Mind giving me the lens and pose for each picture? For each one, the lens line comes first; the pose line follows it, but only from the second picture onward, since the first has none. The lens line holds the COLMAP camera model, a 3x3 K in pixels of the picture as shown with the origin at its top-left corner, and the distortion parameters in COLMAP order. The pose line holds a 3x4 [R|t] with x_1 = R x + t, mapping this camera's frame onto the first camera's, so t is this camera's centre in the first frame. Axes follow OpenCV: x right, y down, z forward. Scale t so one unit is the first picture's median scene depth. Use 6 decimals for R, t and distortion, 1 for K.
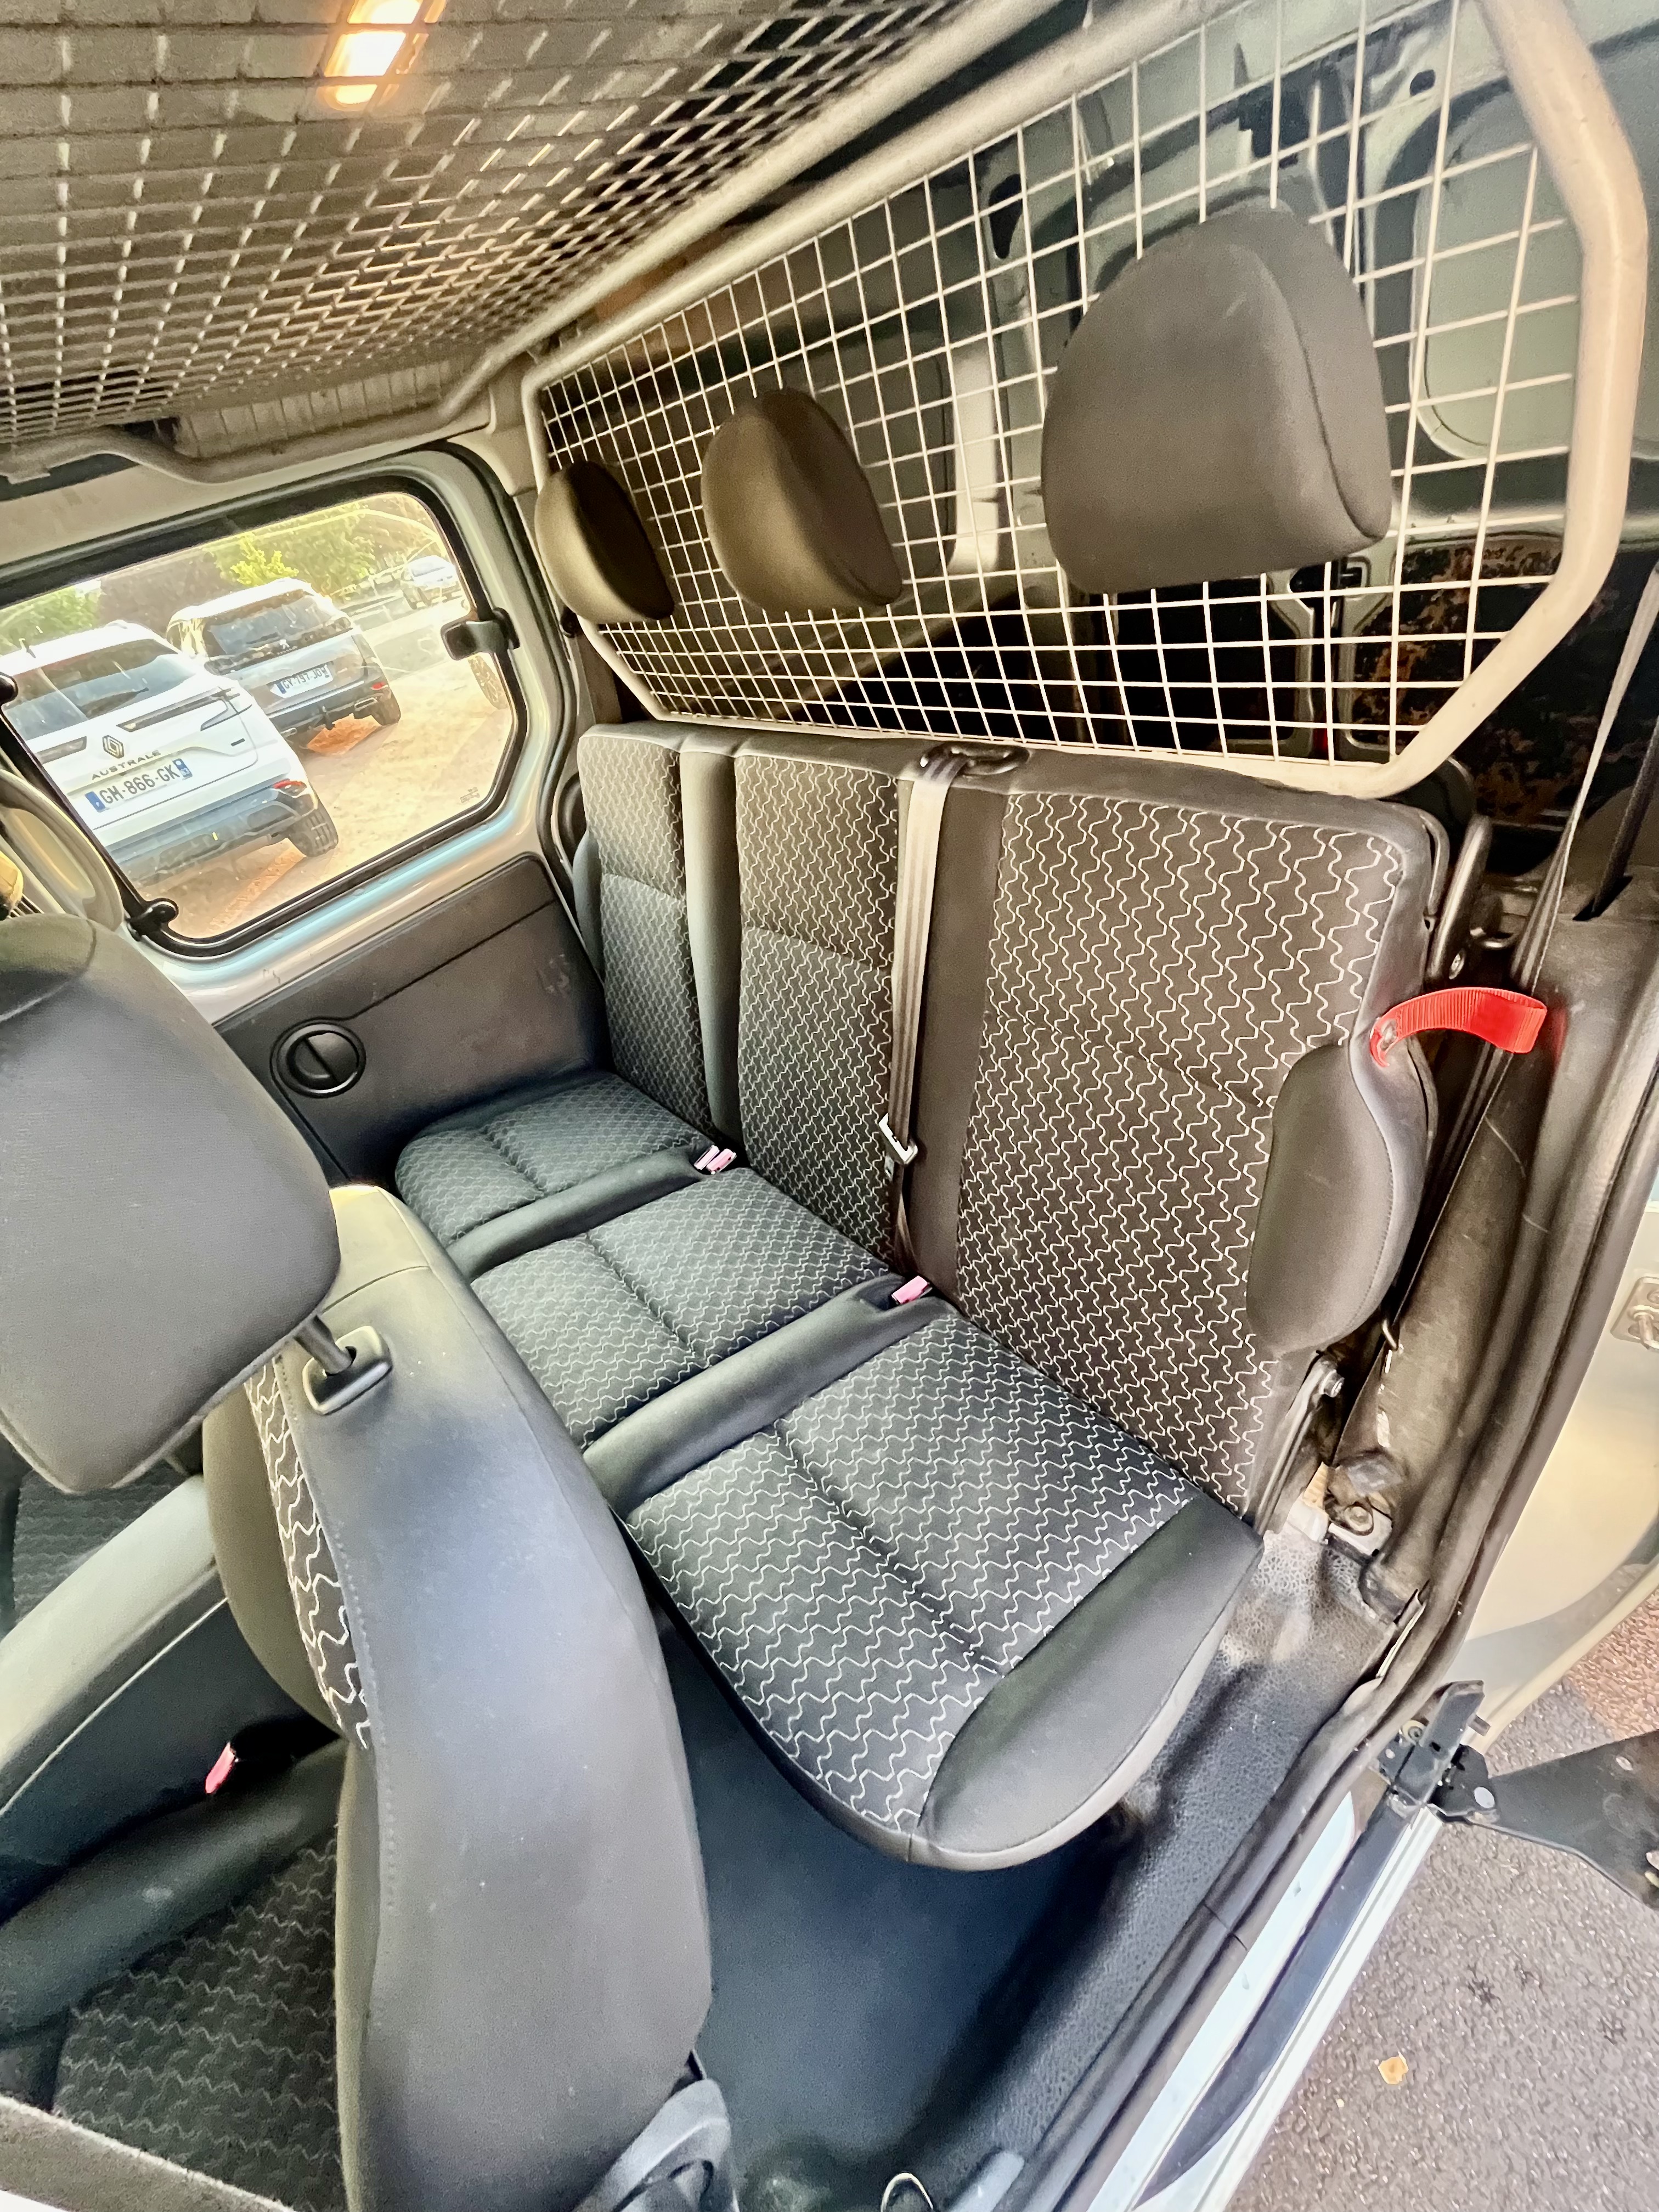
lens RADIAL K [[886.0, 0, 832.5], [0, 886.0, 1106.0], [0, 0, 1]] dist [0.000363, 0.000042]
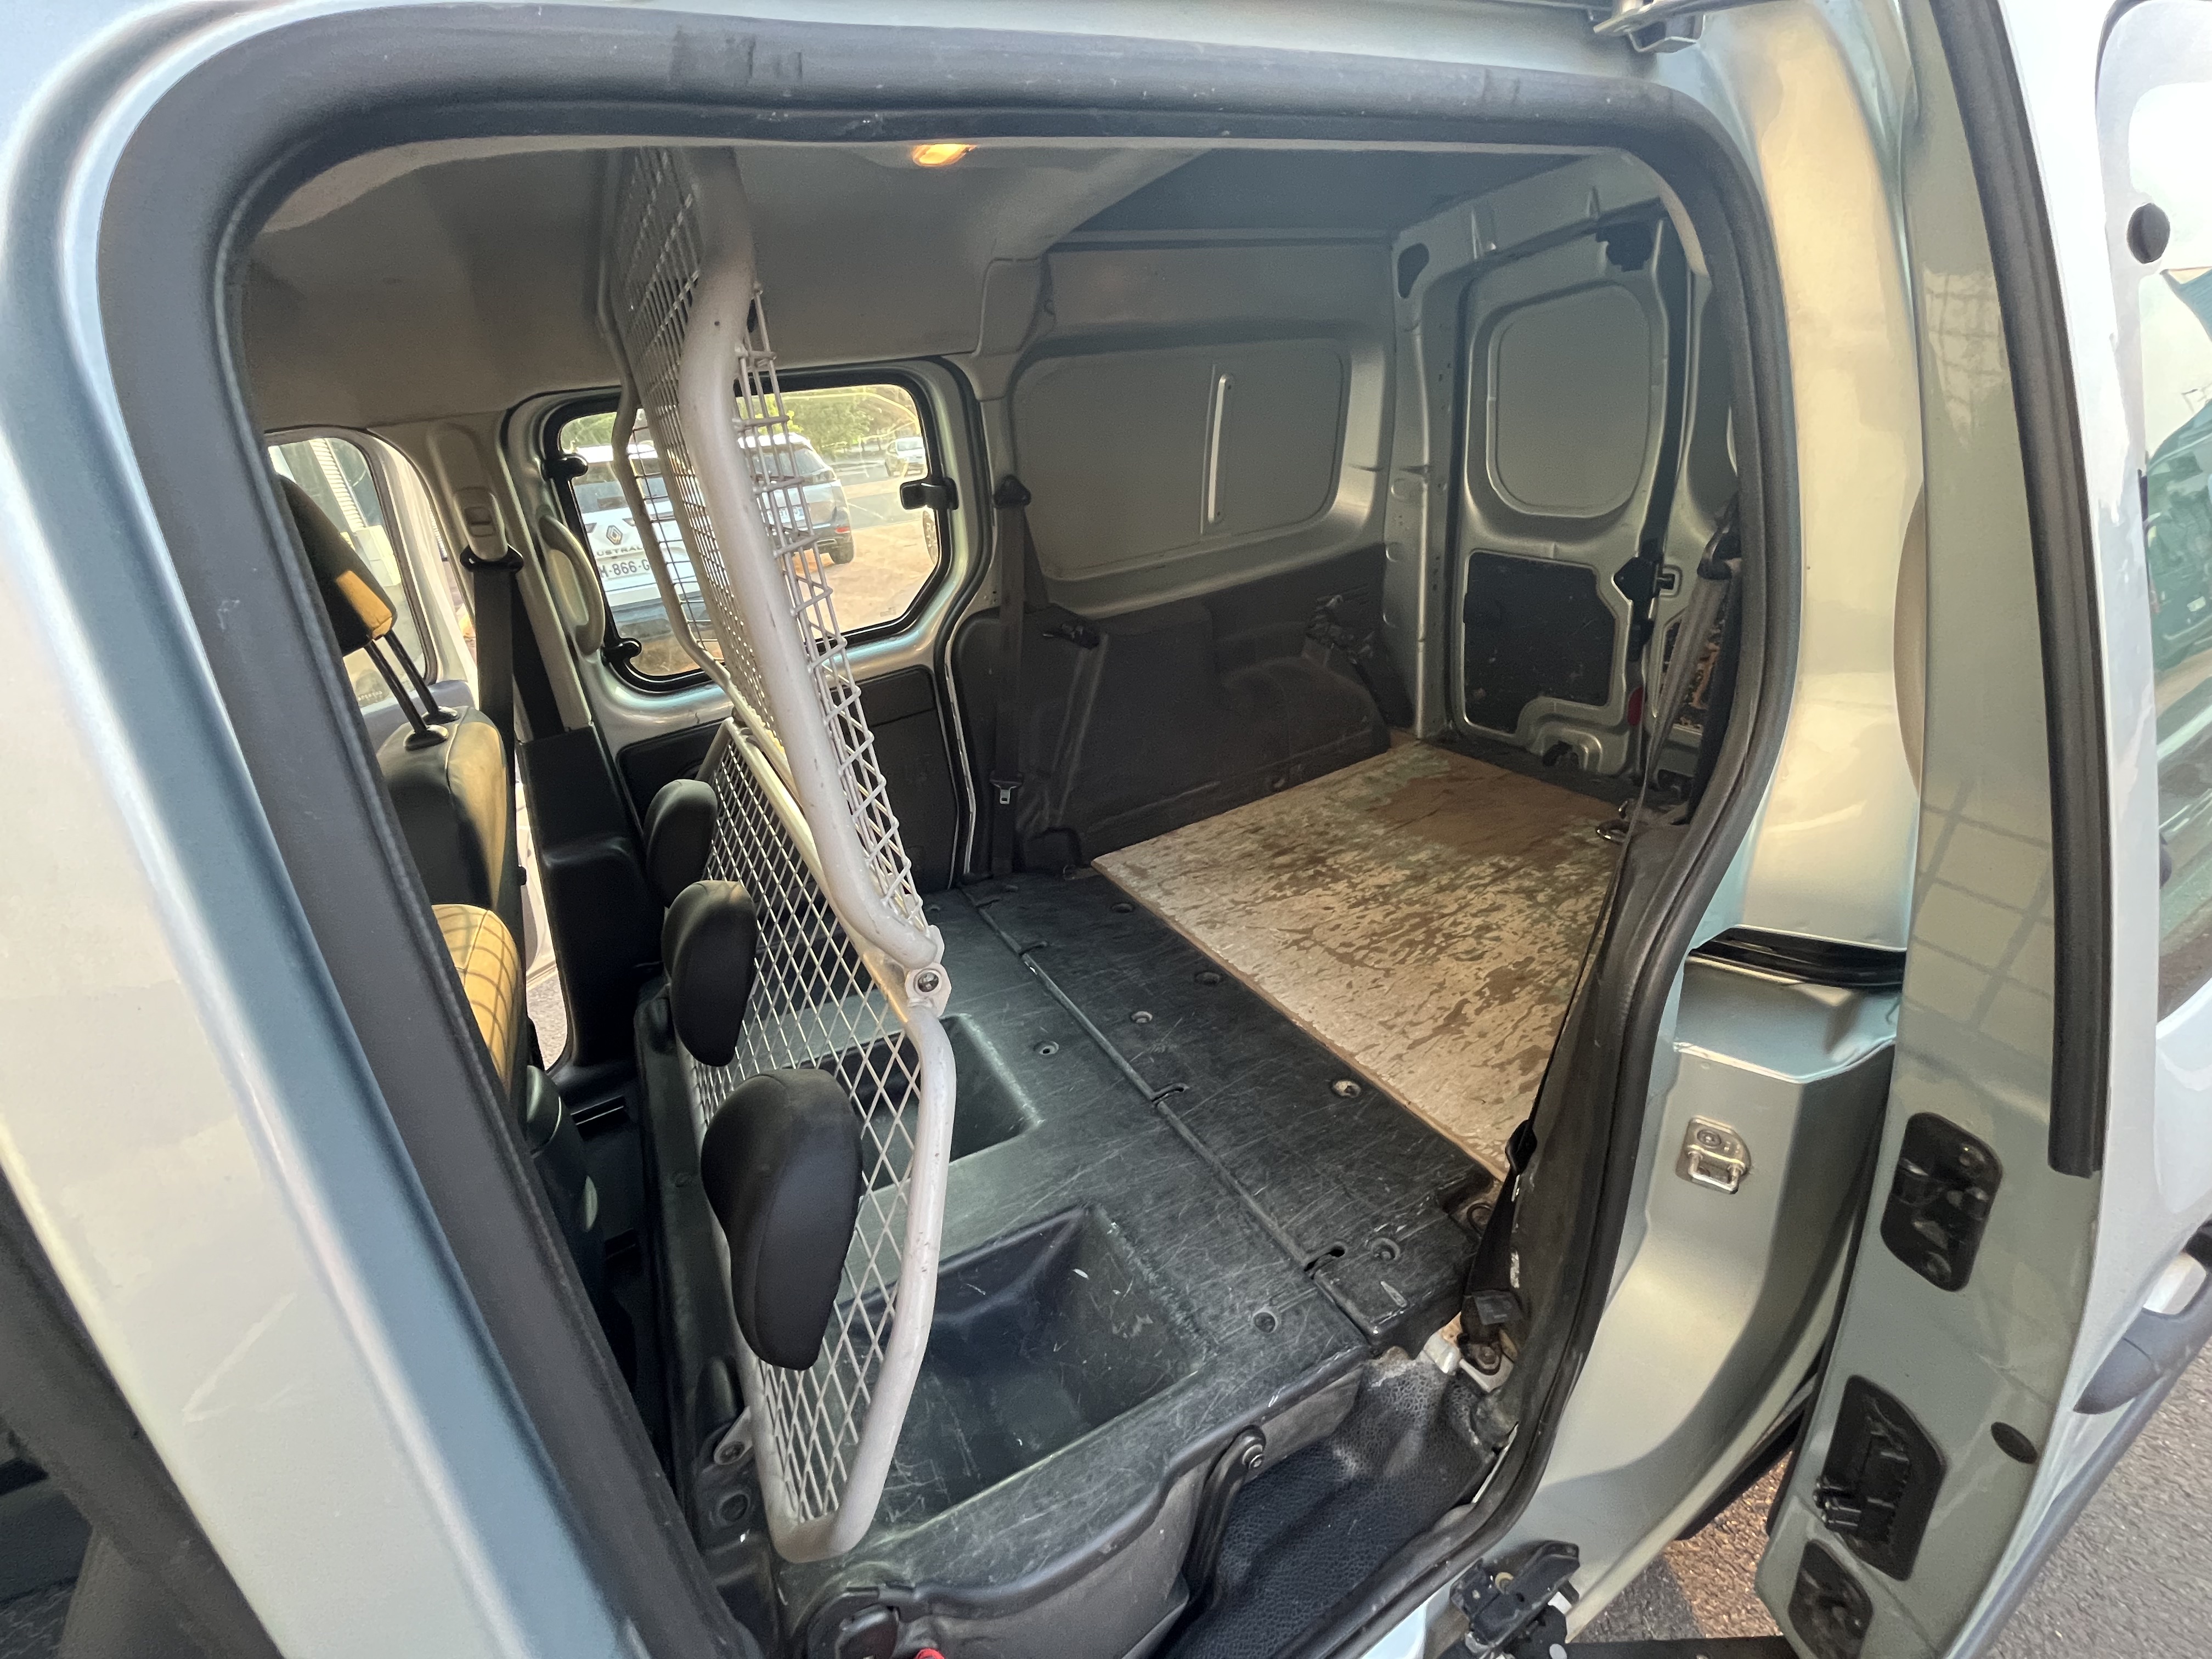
lens RADIAL K [[886.0, 0, 1105.4], [0, 886.0, 832.1], [0, 0, 1]] dist [0.000363, 0.000042]
pose [[0.972727, 0.208902, -0.100803, 0.083651], [-0.223660, 0.959909, -0.168972, 0.098251], [0.061463, 0.186910, 0.980453, -0.148094]]
